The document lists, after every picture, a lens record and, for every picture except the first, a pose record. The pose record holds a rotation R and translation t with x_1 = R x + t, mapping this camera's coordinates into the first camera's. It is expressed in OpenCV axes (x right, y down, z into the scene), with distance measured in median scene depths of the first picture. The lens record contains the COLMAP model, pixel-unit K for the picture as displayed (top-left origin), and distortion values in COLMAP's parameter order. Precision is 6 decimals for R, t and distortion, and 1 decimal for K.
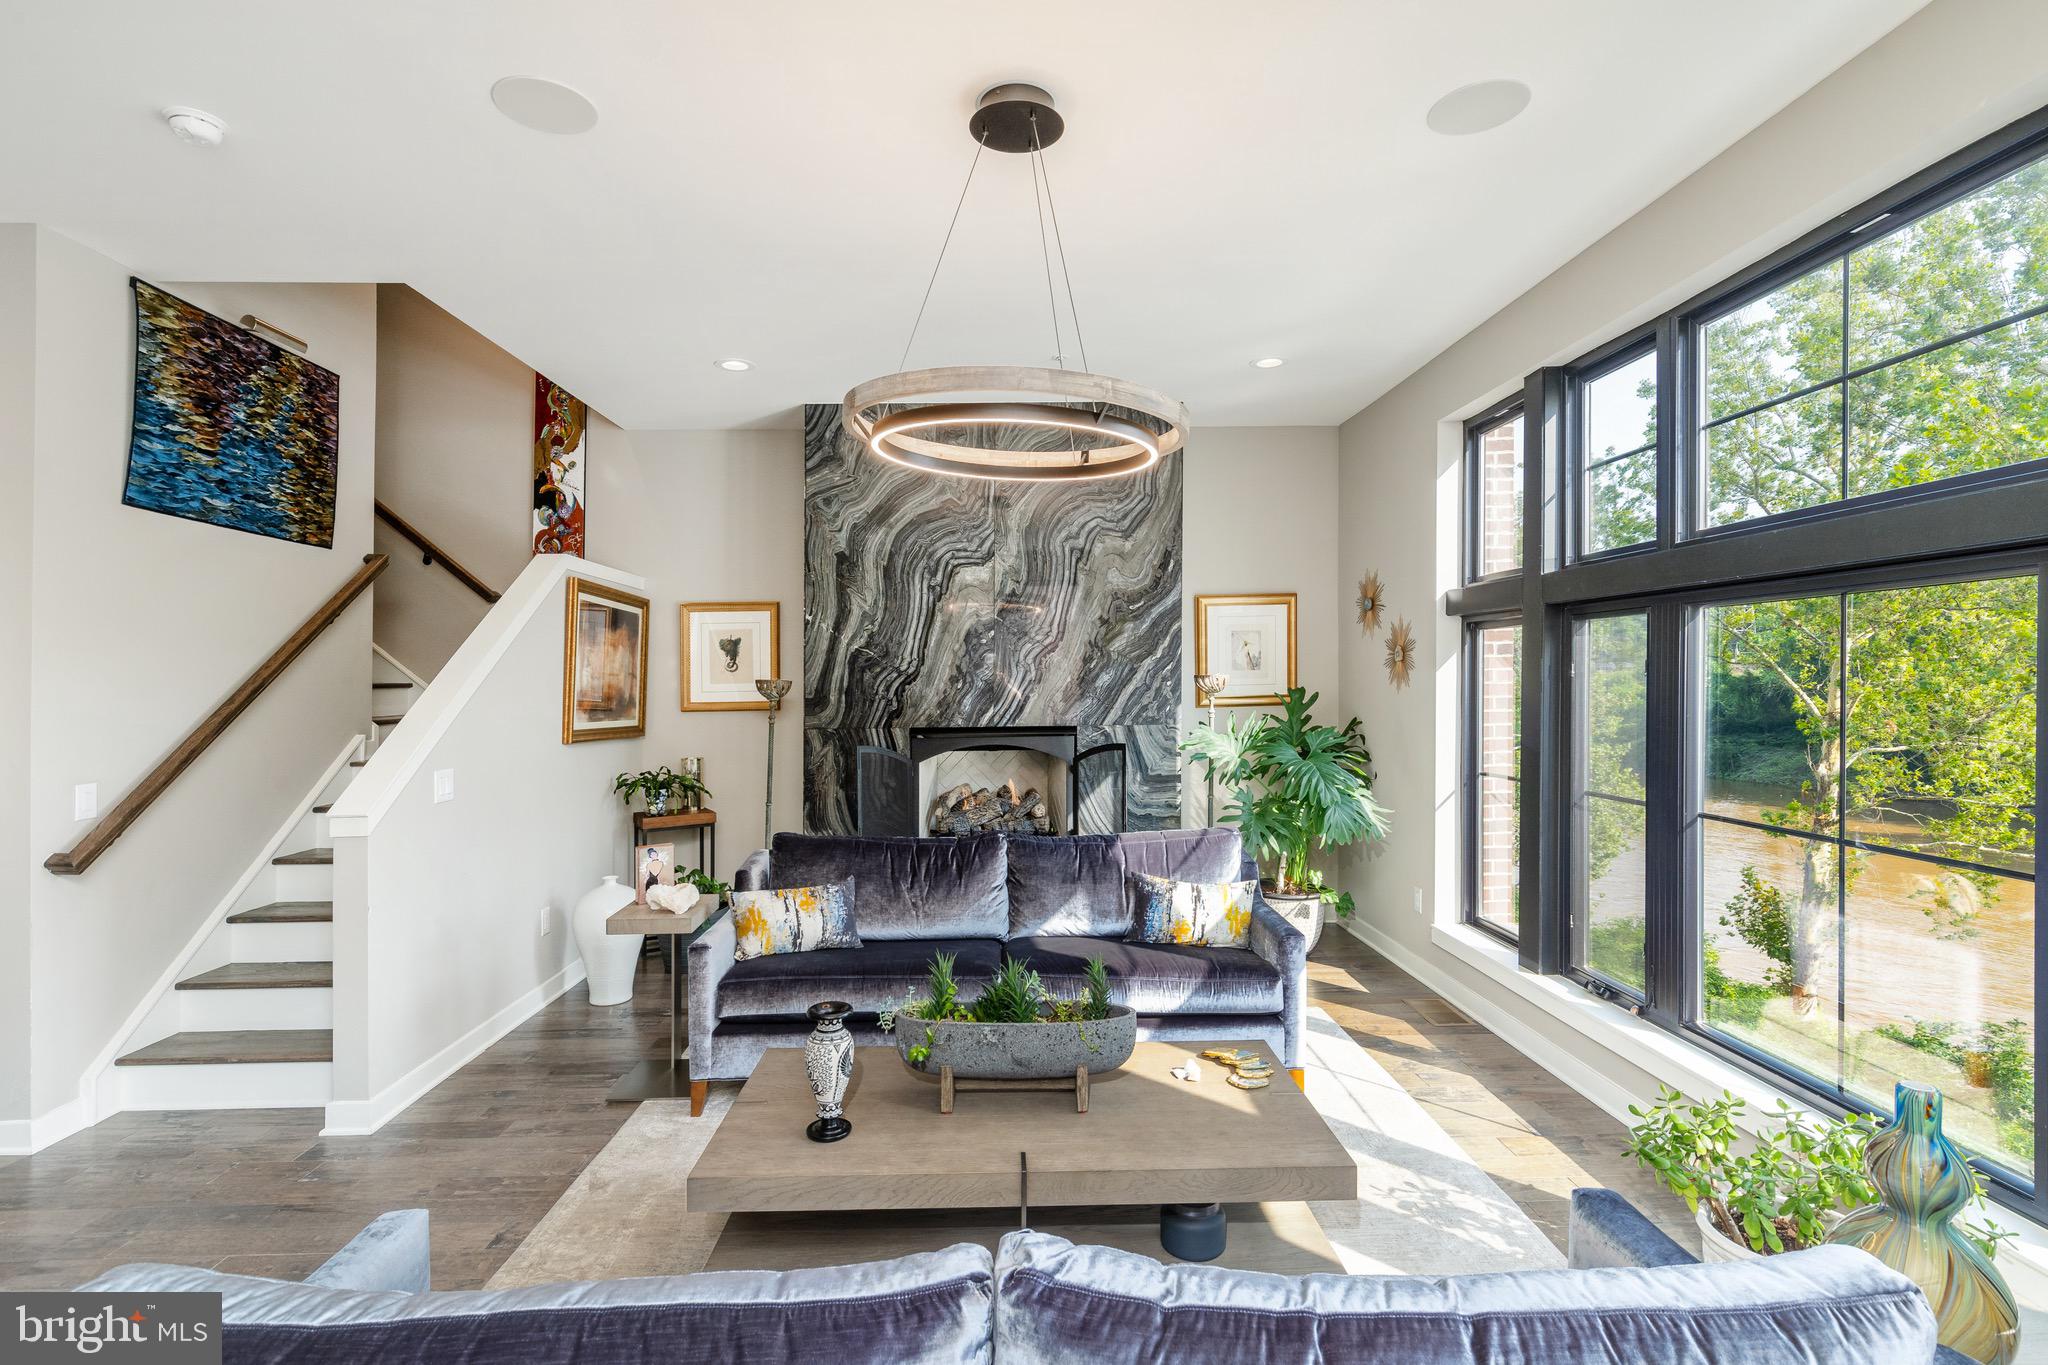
lens RADIAL K [[960.7, 0, 1024.4], [0, 960.7, 683.8], [0, 0, 1]] dist [-0.001529, -0.001089]
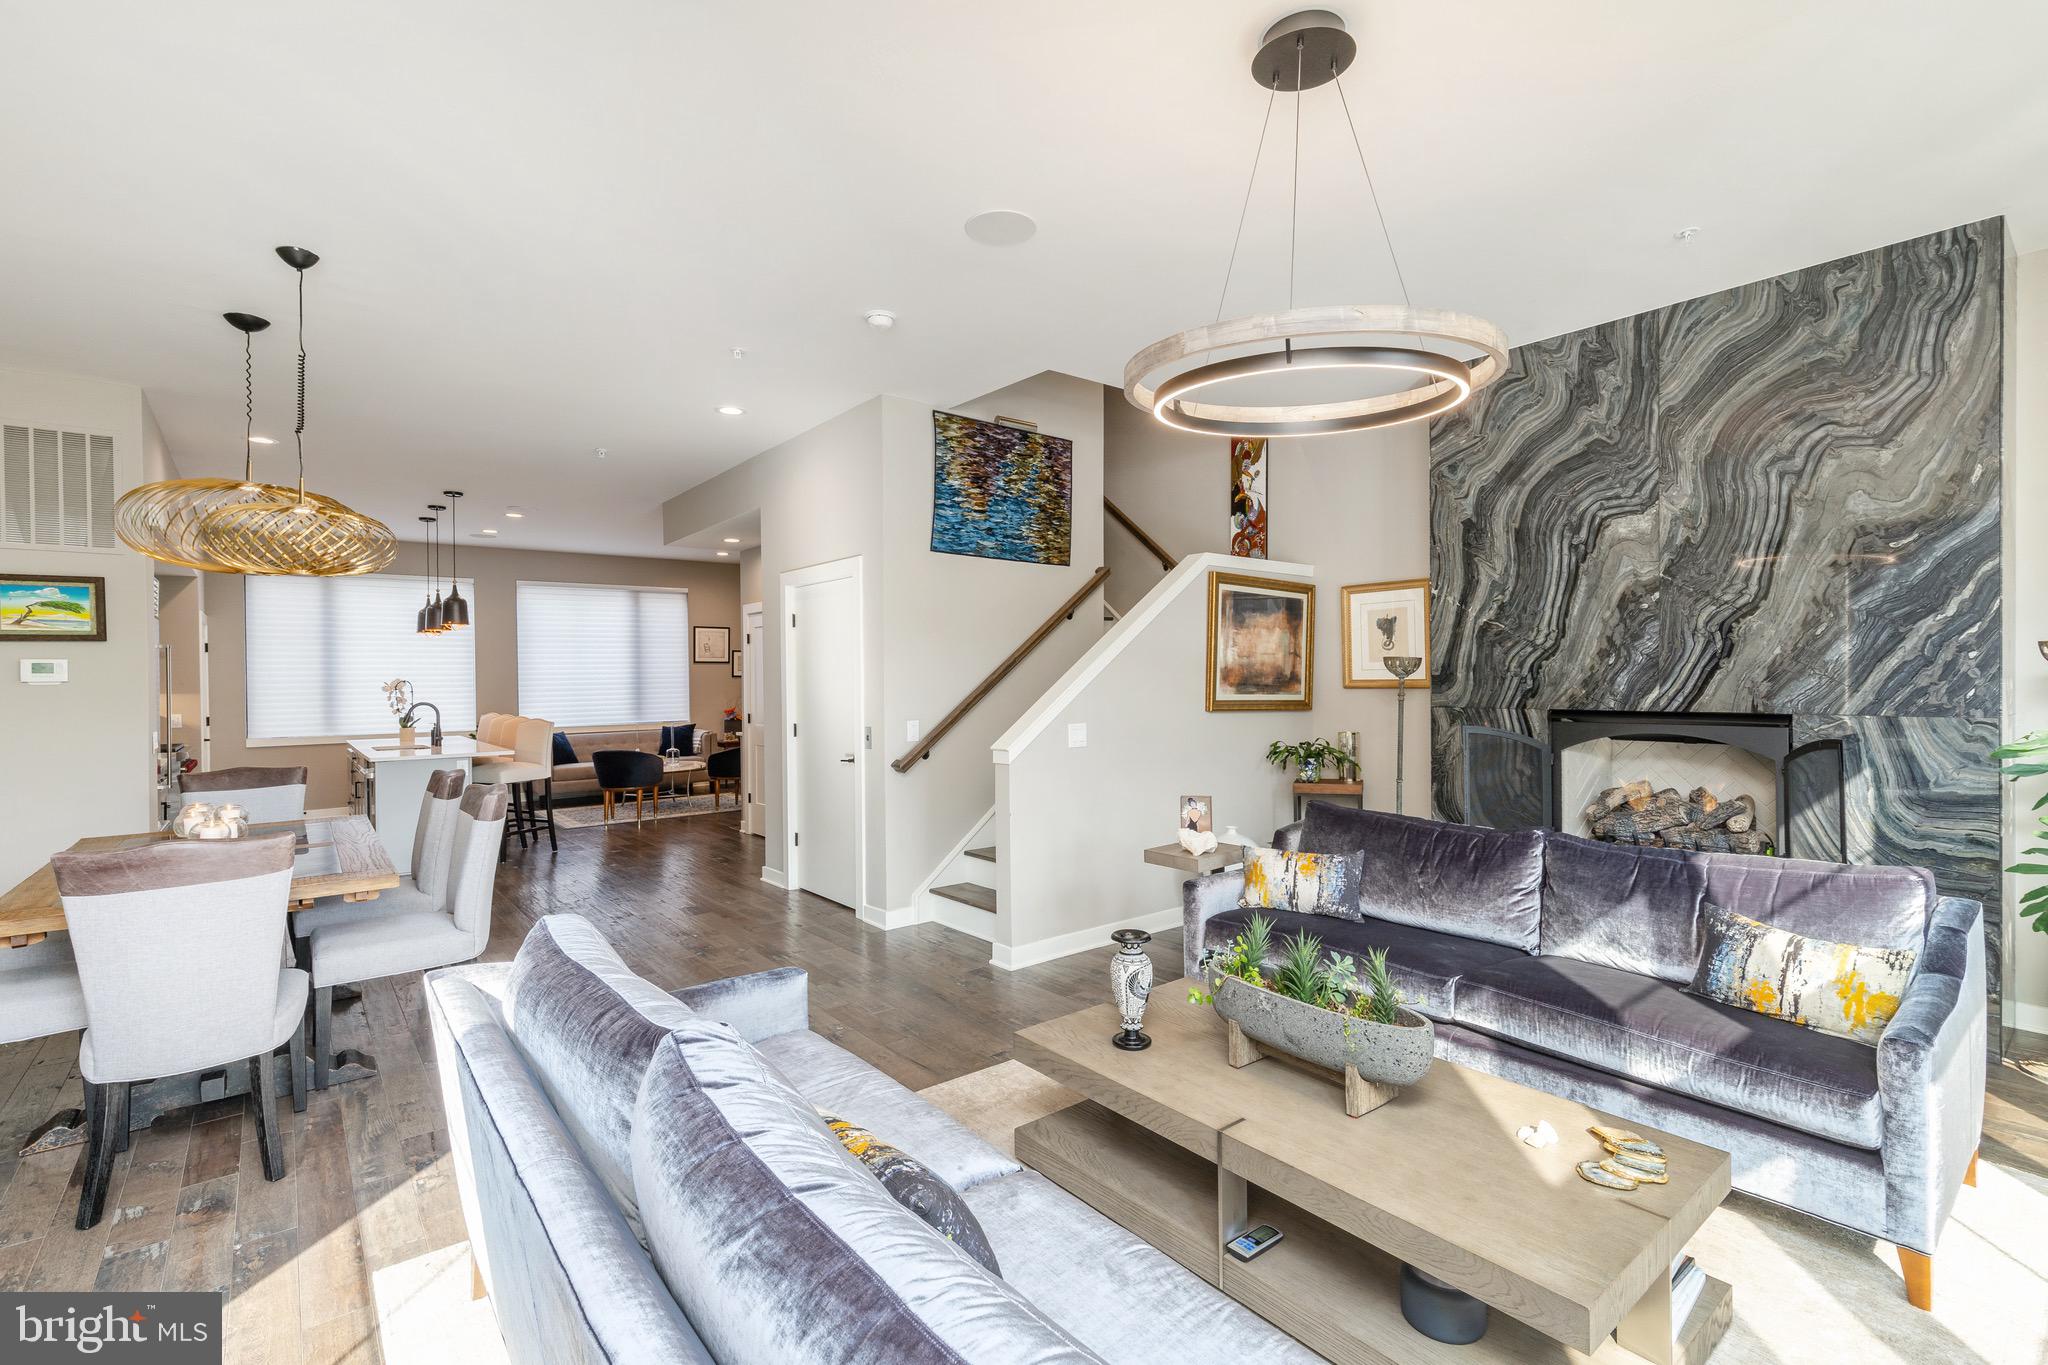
lens RADIAL K [[929.0, 0, 1031.6], [0, 929.0, 687.0], [0, 0, 1]] dist [0.005510, -0.000134]
pose [[0.609445, 0.013184, -0.792719, 0.270474], [-0.000704, 0.999870, 0.016088, 0.012029], [0.792828, -0.009246, 0.609375, 0.106455]]
